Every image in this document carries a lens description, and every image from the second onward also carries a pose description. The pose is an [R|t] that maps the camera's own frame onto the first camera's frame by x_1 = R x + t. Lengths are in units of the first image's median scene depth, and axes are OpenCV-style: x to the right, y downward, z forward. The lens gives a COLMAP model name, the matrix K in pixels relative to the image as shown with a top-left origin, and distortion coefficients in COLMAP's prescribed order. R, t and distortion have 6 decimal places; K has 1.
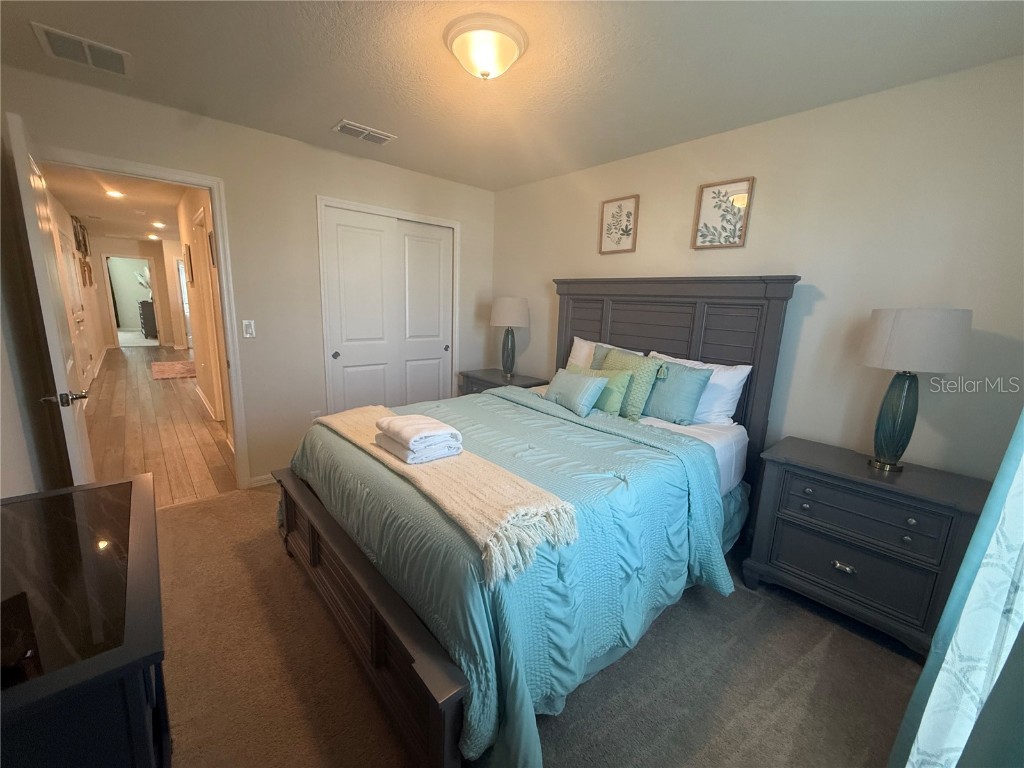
lens RADIAL K [[408.5, 0, 506.1], [0, 408.5, 382.7], [0, 0, 1]] dist [0.000803, -0.000075]
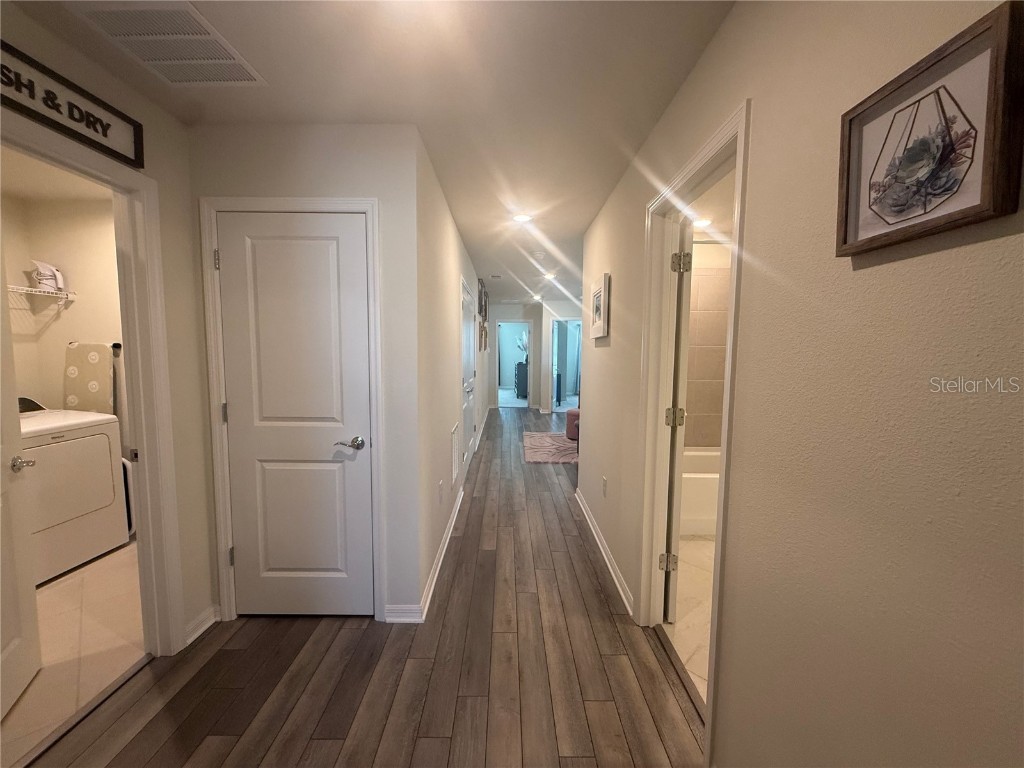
lens RADIAL K [[408.5, 0, 511.6], [0, 408.5, 386.2], [0, 0, 1]] dist [0.000803, -0.000075]
pose [[0.751354, 0.028049, -0.659303, -0.291105], [-0.110959, 0.990241, -0.084323, -0.068620], [0.650504, 0.136513, 0.747134, 0.293643]]
